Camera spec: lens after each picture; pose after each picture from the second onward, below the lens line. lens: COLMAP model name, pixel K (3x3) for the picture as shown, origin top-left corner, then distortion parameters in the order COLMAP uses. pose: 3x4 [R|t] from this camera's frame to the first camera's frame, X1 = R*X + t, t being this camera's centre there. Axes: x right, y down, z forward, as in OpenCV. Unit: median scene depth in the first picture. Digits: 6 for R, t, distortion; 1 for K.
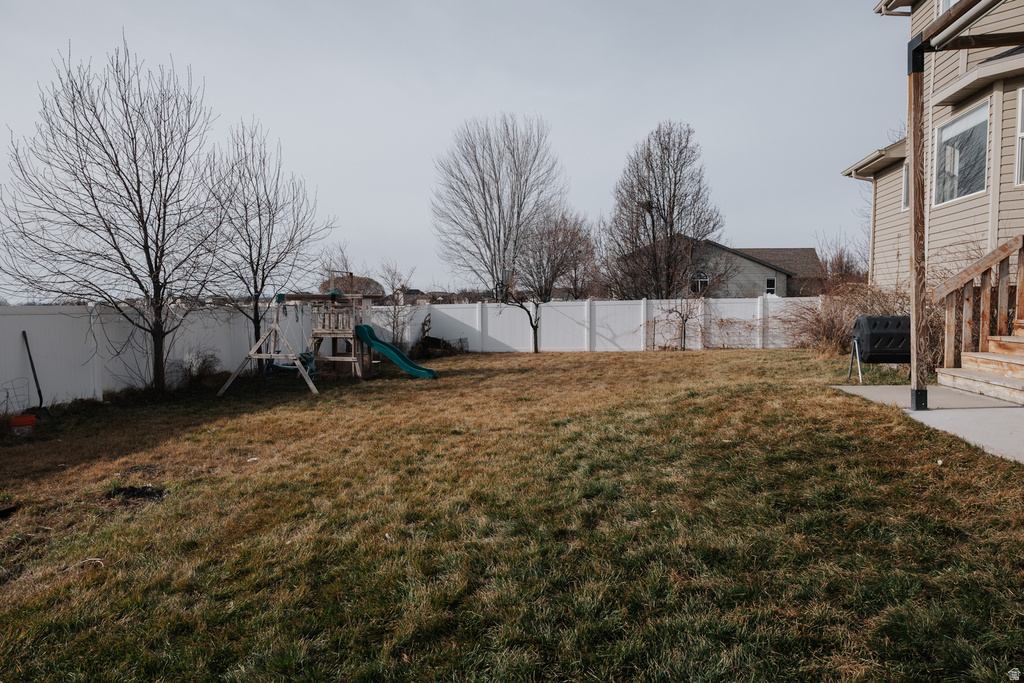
lens RADIAL K [[687.6, 0, 511.4], [0, 687.6, 344.2], [0, 0, 1]] dist [-0.014804, 0.001736]
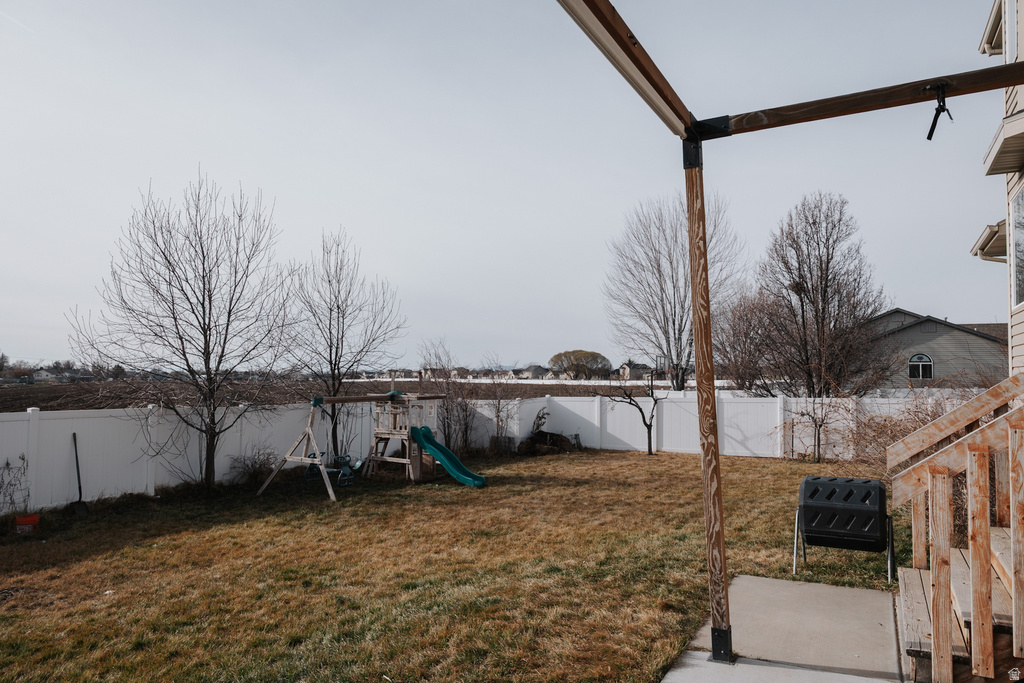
lens RADIAL K [[687.6, 0, 511.5], [0, 687.6, 339.7], [0, 0, 1]] dist [-0.014804, 0.001736]
pose [[0.943577, -0.006557, -0.331089, 0.168405], [-0.030715, 0.993761, -0.107217, -0.035612], [0.329727, 0.111336, 0.937488, 0.076678]]
